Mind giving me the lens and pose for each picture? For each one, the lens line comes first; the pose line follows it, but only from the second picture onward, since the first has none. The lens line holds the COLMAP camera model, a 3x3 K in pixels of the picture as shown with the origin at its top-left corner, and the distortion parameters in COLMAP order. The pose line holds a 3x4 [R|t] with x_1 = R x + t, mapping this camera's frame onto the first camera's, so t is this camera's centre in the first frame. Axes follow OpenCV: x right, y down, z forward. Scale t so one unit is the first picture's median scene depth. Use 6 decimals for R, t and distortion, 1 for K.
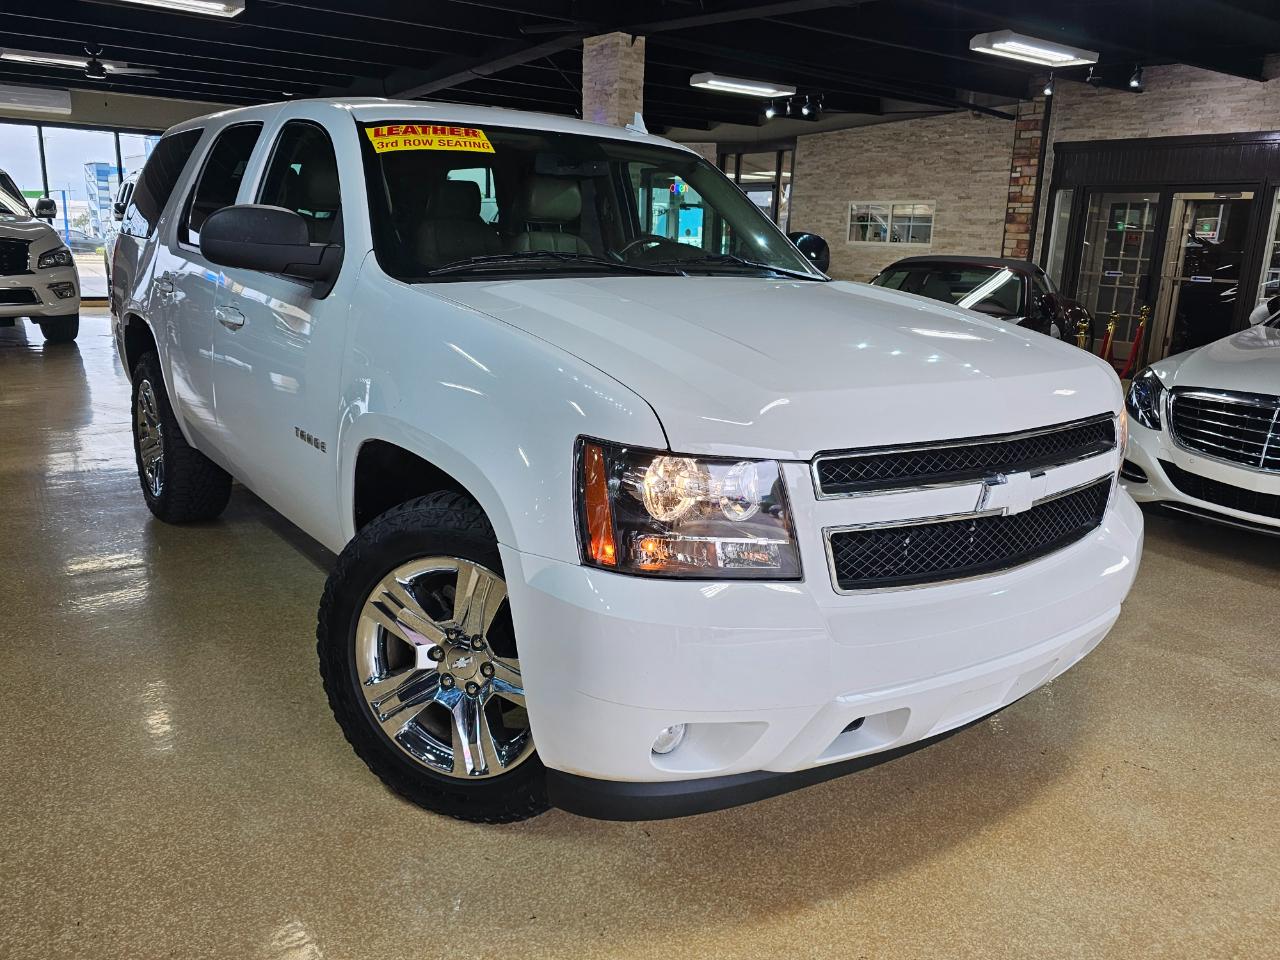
lens RADIAL K [[1031.5, 0, 658.1], [0, 1031.5, 480.5], [0, 0, 1]] dist [0.025379, -0.012155]
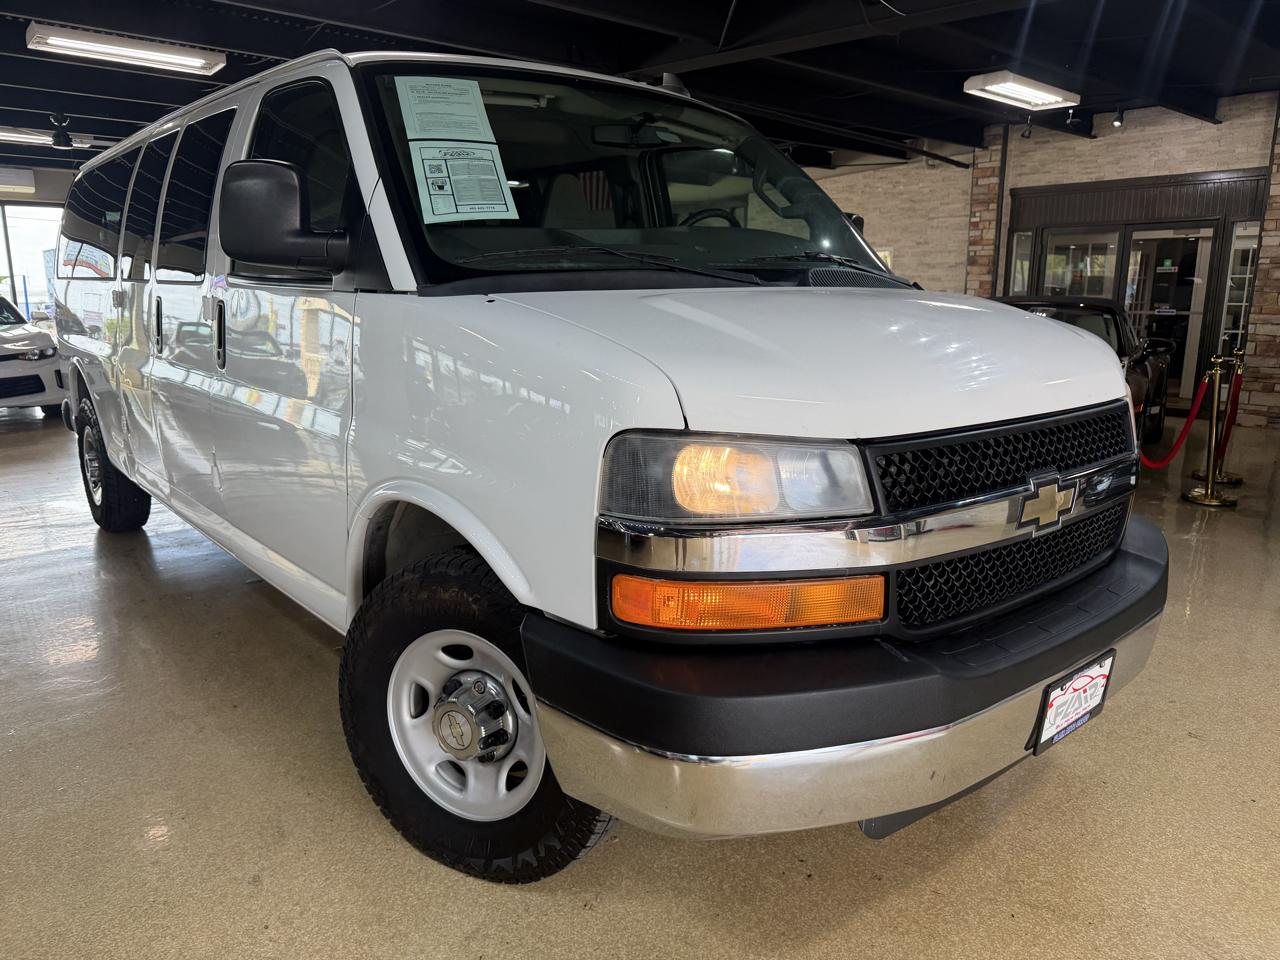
lens RADIAL K [[931.8, 0, 645.2], [0, 931.8, 482.8], [0, 0, 1]] dist [-0.002629, -0.007239]
pose [[0.996481, -0.048369, 0.068458, -0.064034], [0.050715, 0.998169, -0.032960, -0.016265], [-0.066738, 0.036316, 0.997109, 0.097071]]
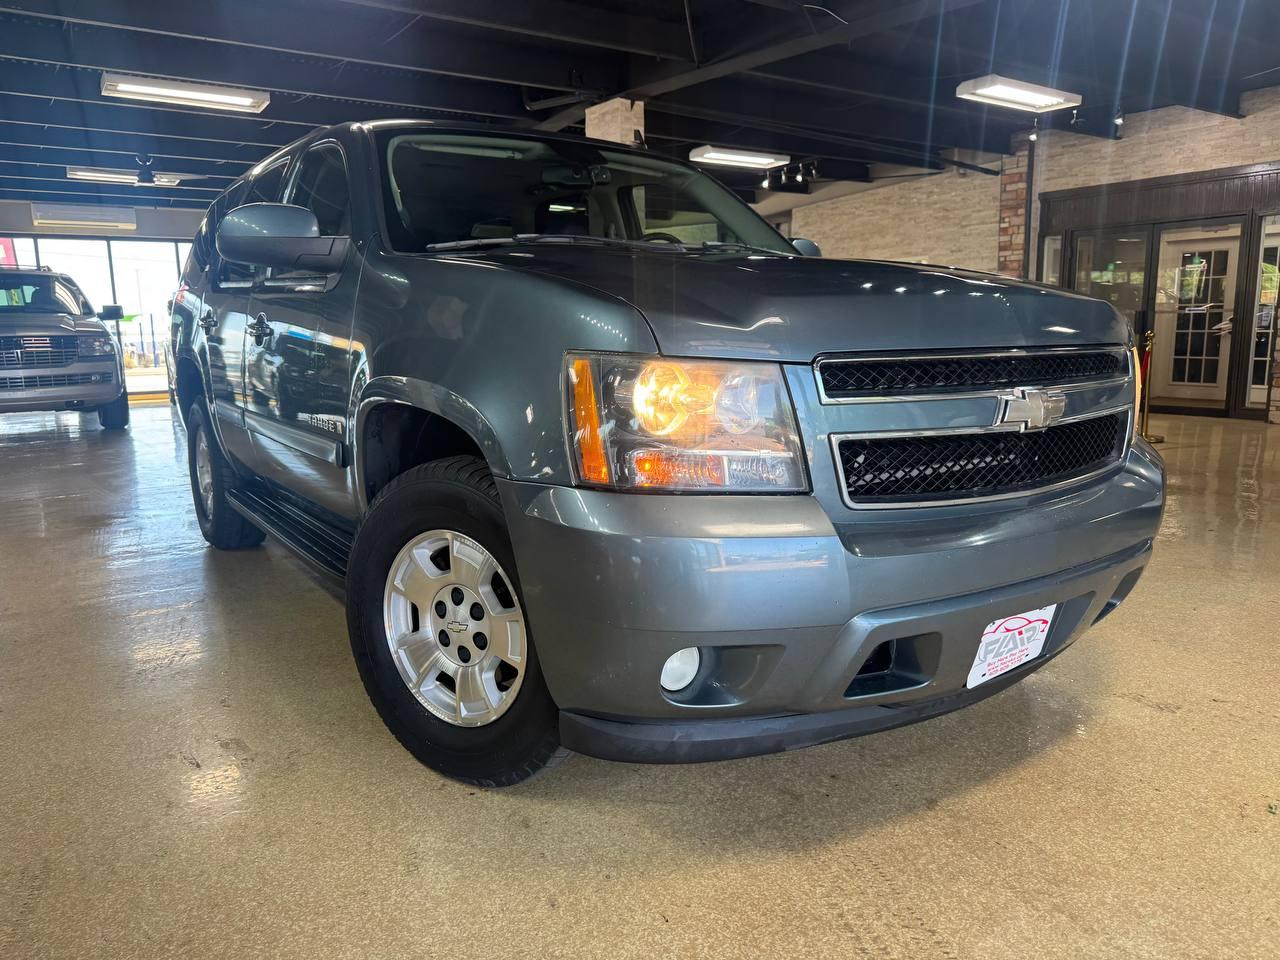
lens RADIAL K [[932.7, 0, 640.0], [0, 932.7, 480.0], [0, 0, 1]] dist [-0.000387, -0.005613]
pose [[0.998049, -0.047178, -0.040885, 0.003035], [0.044131, 0.996394, -0.072471, 0.014587], [0.044156, 0.070525, 0.996532, 0.061235]]
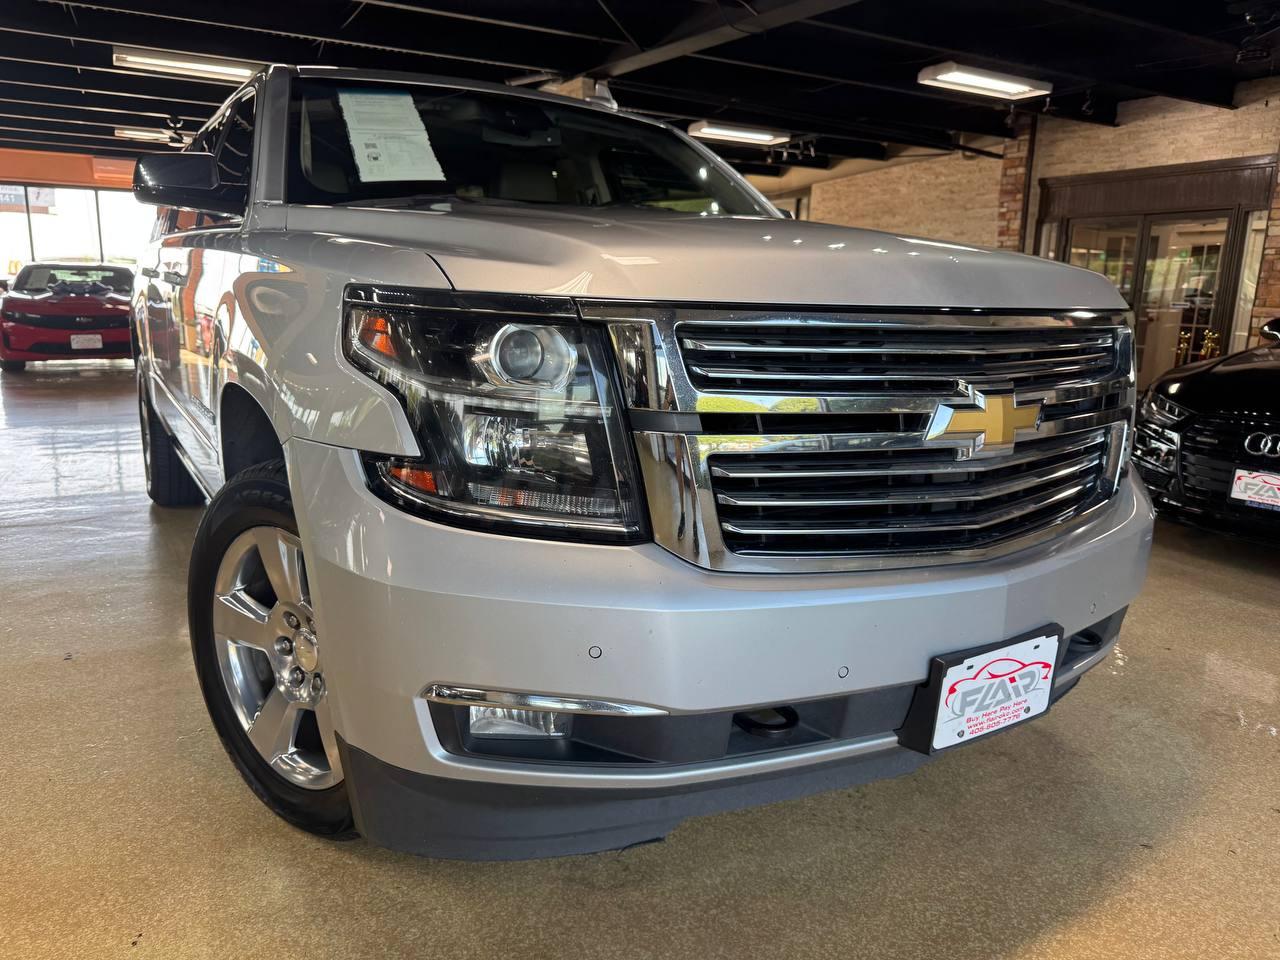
lens RADIAL K [[935.6, 0, 633.2], [0, 935.6, 484.2], [0, 0, 1]] dist [-0.007578, 0.000984]
pose [[0.991170, 0.015046, -0.131740, 0.105527], [-0.019761, 0.999207, -0.034557, 0.020866], [0.131115, 0.036855, 0.990682, 0.030819]]
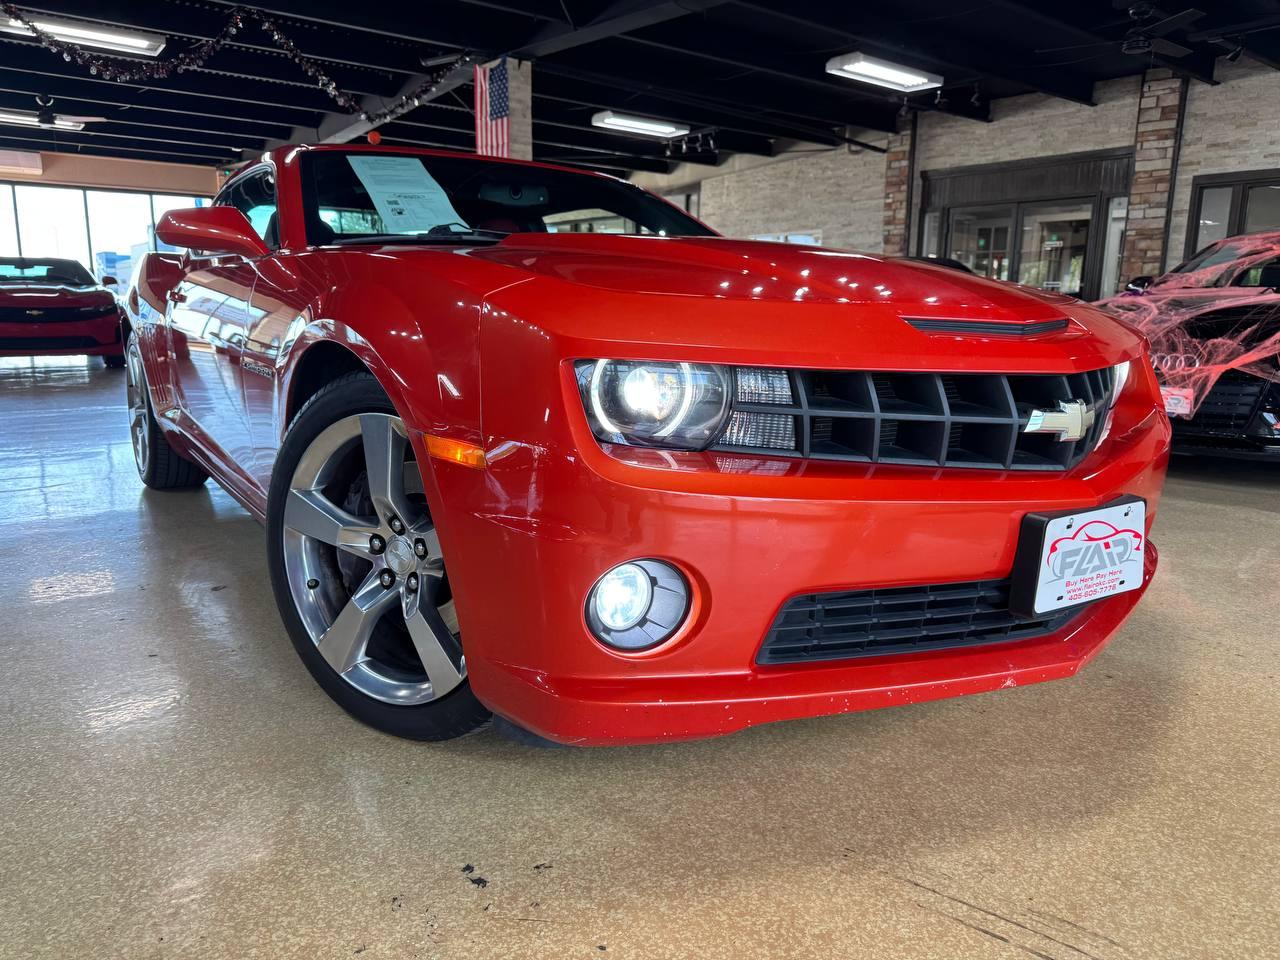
lens RADIAL K [[931.8, 0, 641.7], [0, 931.8, 483.3], [0, 0, 1]] dist [0.000341, -0.006419]
pose [[0.999389, -0.026666, 0.022579, 0.049364], [0.027684, 0.998557, -0.046023, 0.047746], [-0.021319, 0.046620, 0.998685, 0.019622]]
